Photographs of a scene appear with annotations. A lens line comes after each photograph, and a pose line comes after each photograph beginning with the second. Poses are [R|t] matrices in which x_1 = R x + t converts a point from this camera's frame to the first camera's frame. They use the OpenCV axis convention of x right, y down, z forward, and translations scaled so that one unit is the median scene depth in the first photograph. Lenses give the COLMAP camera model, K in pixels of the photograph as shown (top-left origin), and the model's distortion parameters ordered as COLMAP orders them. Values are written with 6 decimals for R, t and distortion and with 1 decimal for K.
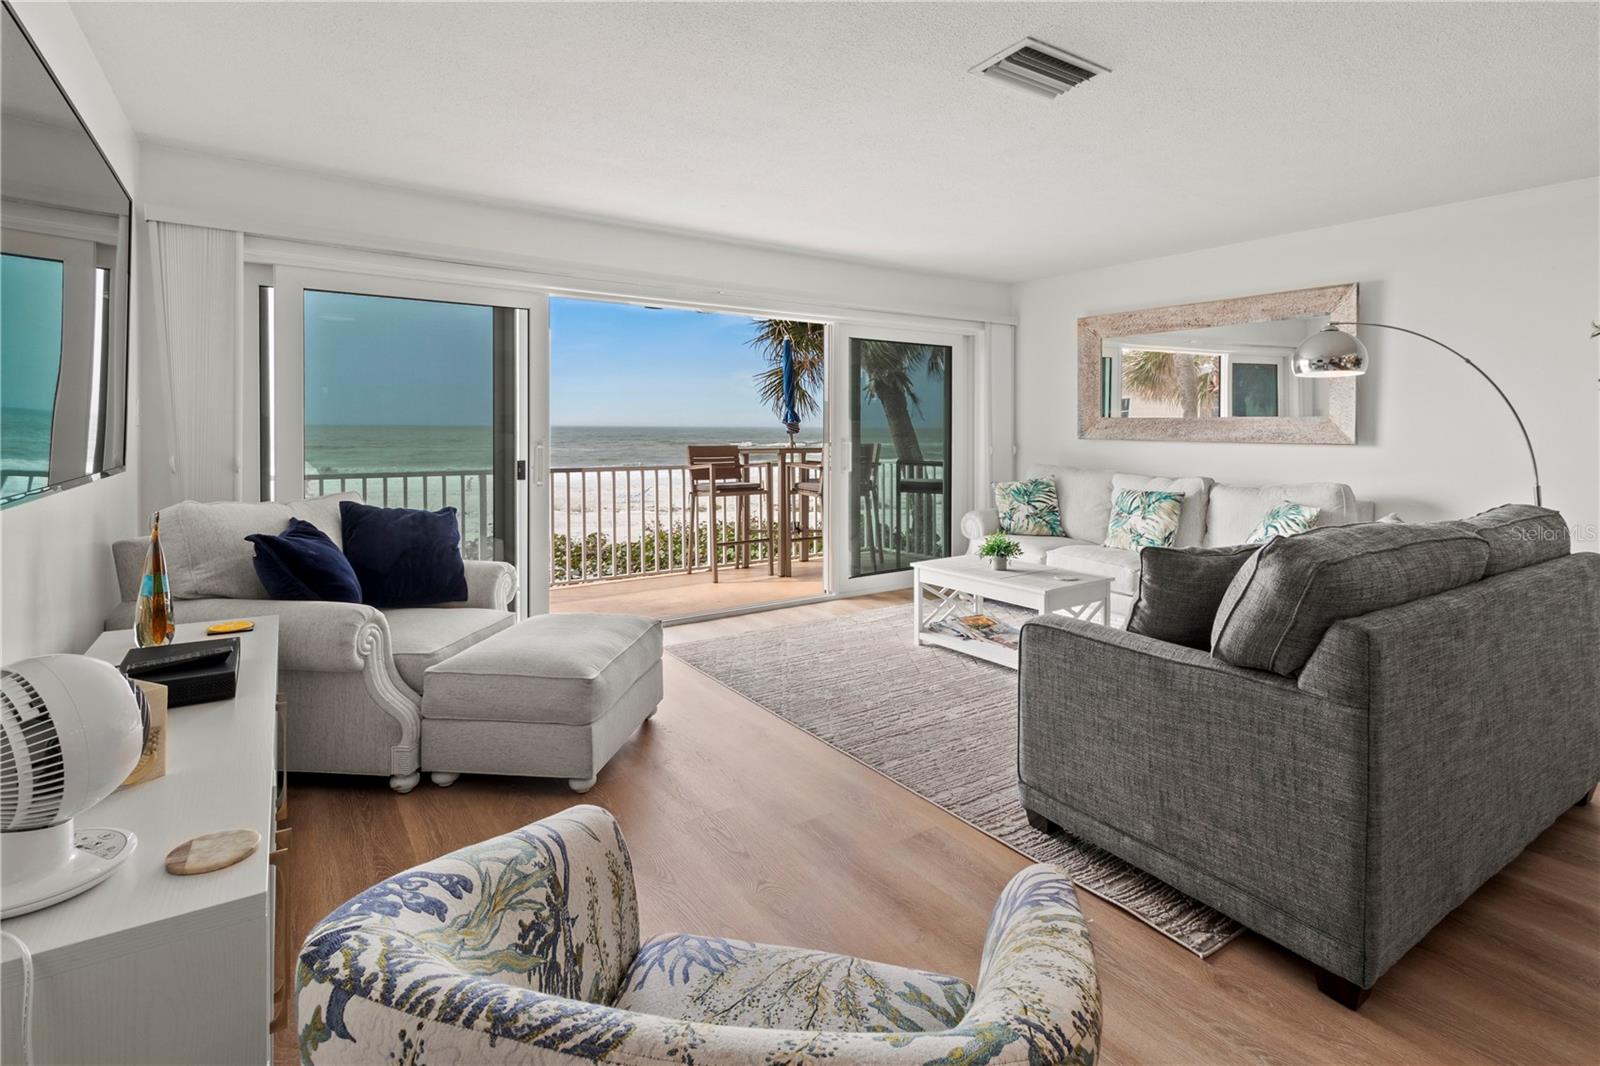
lens RADIAL K [[773.8, 0, 829.2], [0, 773.8, 436.3], [0, 0, 1]] dist [0.001249, -0.000159]
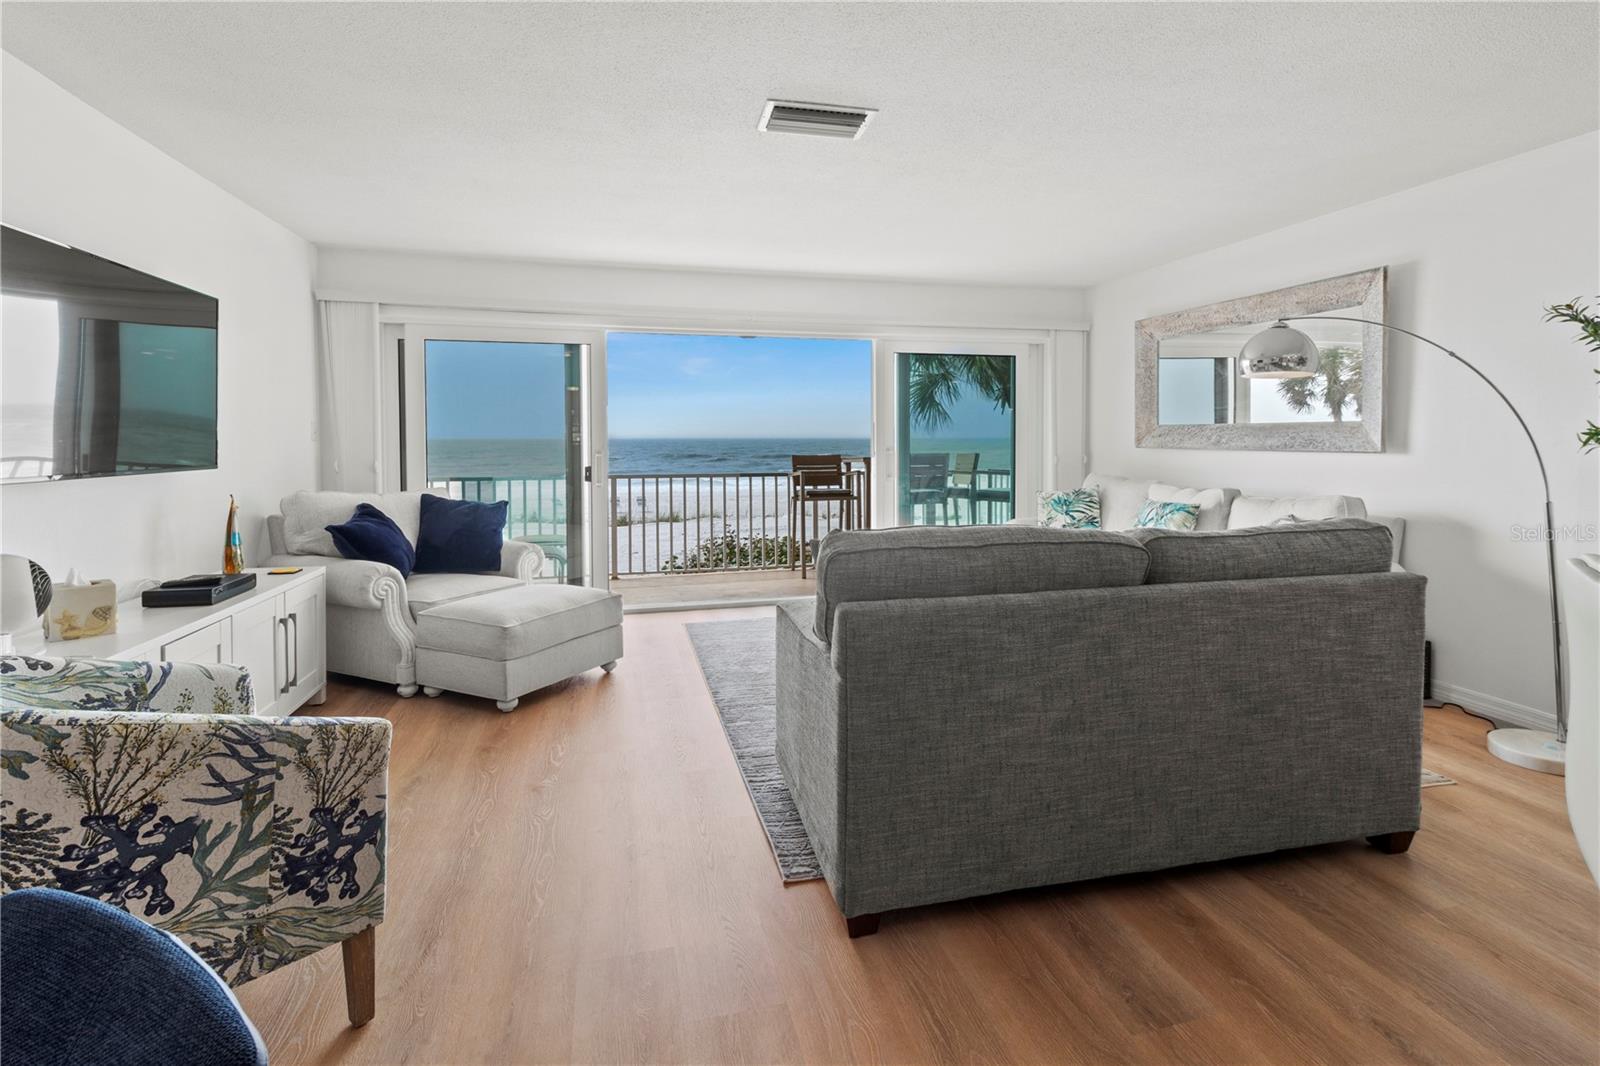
lens RADIAL K [[773.8, 0, 826.6], [0, 773.8, 460.3], [0, 0, 1]] dist [0.001249, -0.000159]
pose [[0.938048, 0.002366, -0.346497, 0.372484], [0.003484, 0.999862, 0.016262, 0.002687], [0.346487, -0.016462, 0.937910, -0.032257]]
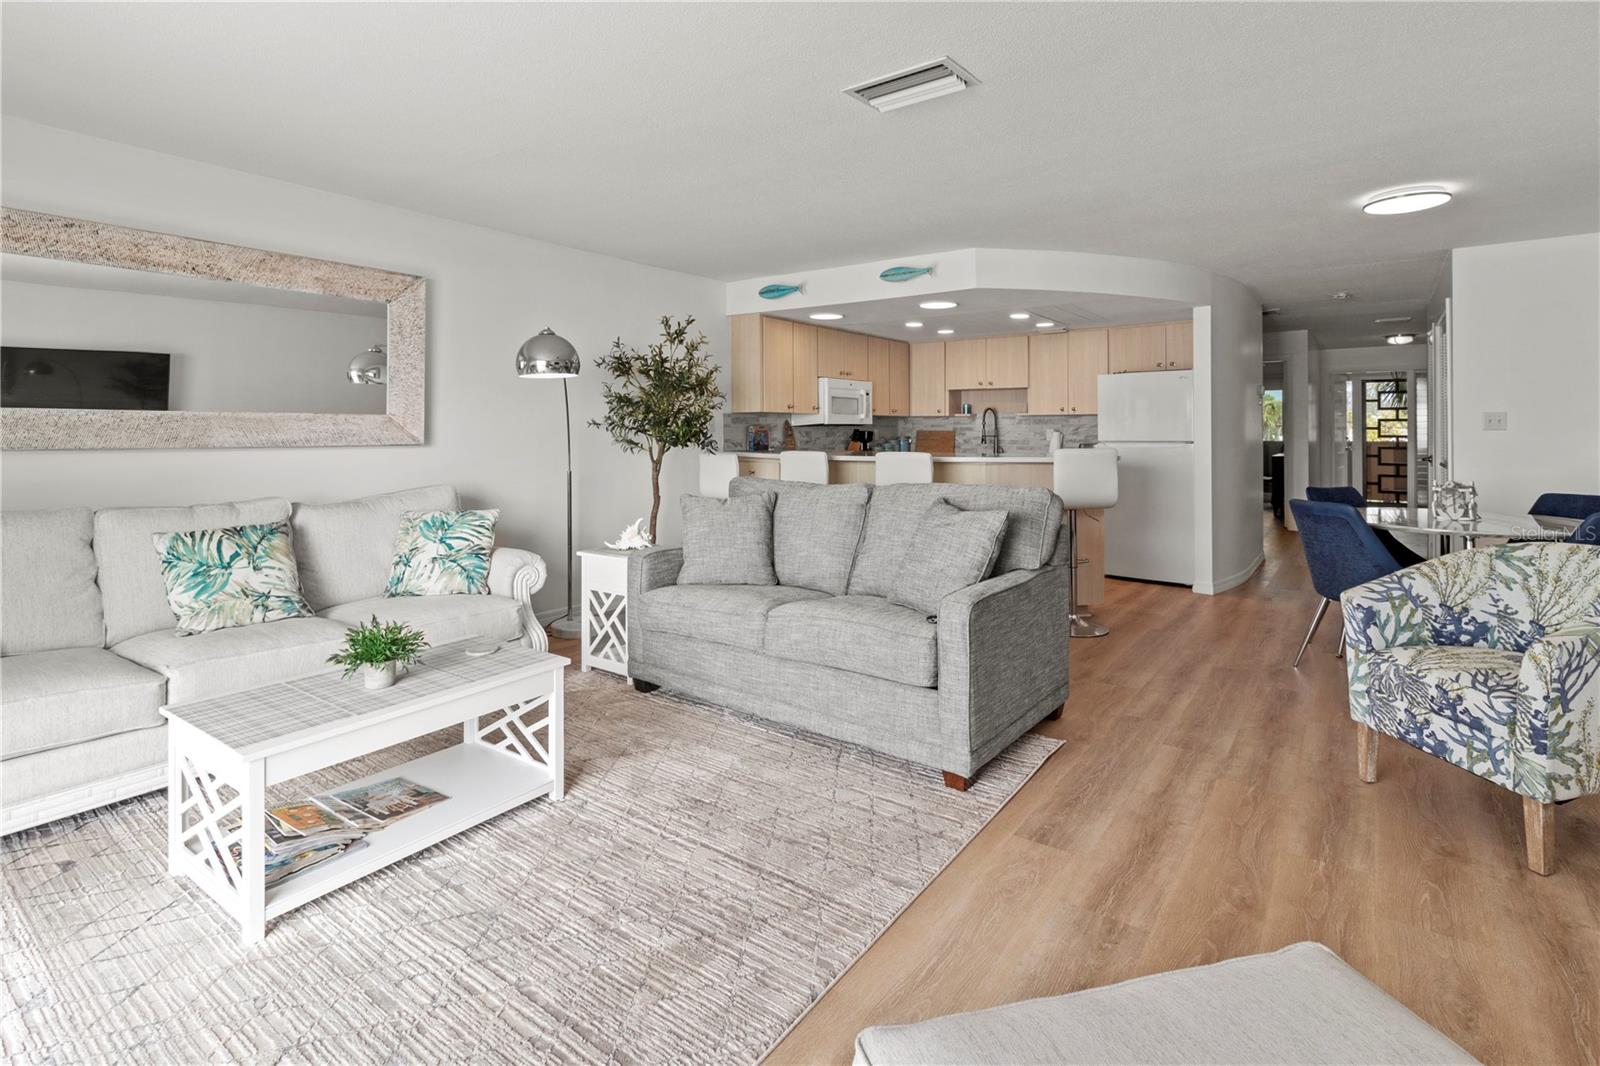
lens RADIAL K [[773.8, 0, 814.0], [0, 773.8, 414.1], [0, 0, 1]] dist [0.001249, -0.000159]
pose [[-0.320213, 0.014714, 0.947231, -0.374686], [0.011314, 0.999867, -0.011707, -0.010012], [-0.947278, 0.006968, -0.320337, 0.810739]]
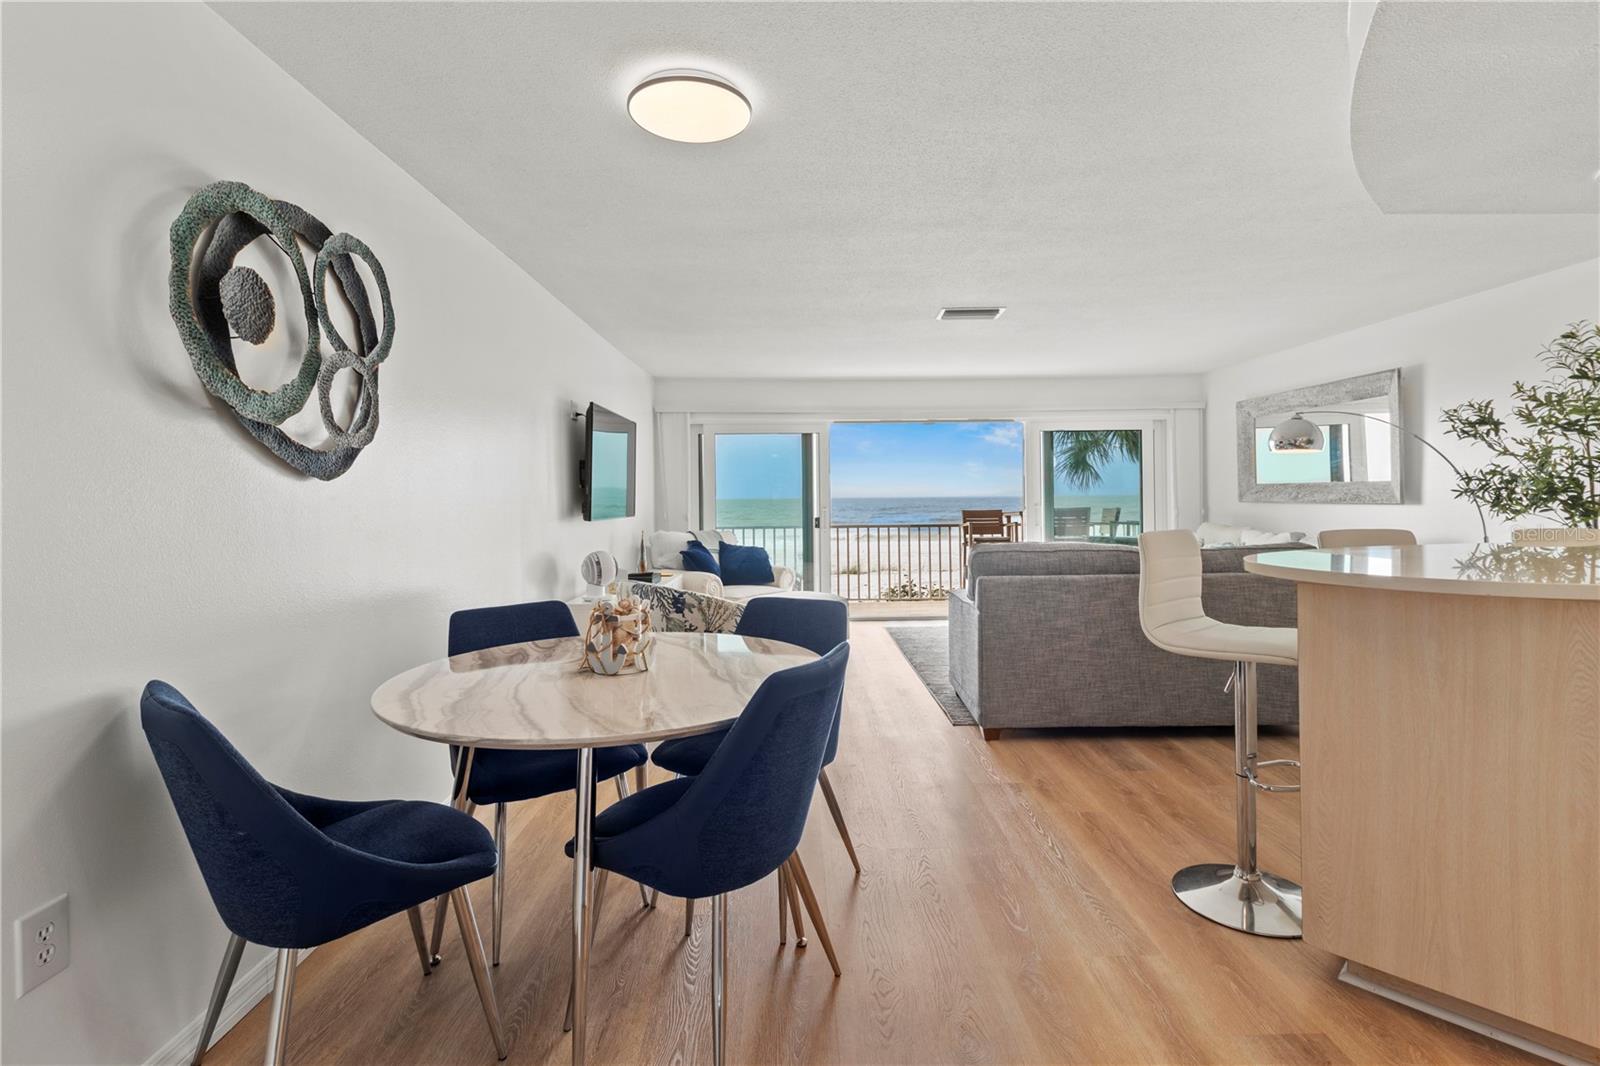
lens RADIAL K [[773.8, 0, 814.6], [0, 773.8, 494.9], [0, 0, 1]] dist [0.001249, -0.000159]
pose [[0.828675, -0.016237, -0.559494, 0.565231], [0.008460, 0.999828, -0.016485, 0.007892], [0.559666, 0.008928, 0.828670, -0.454046]]
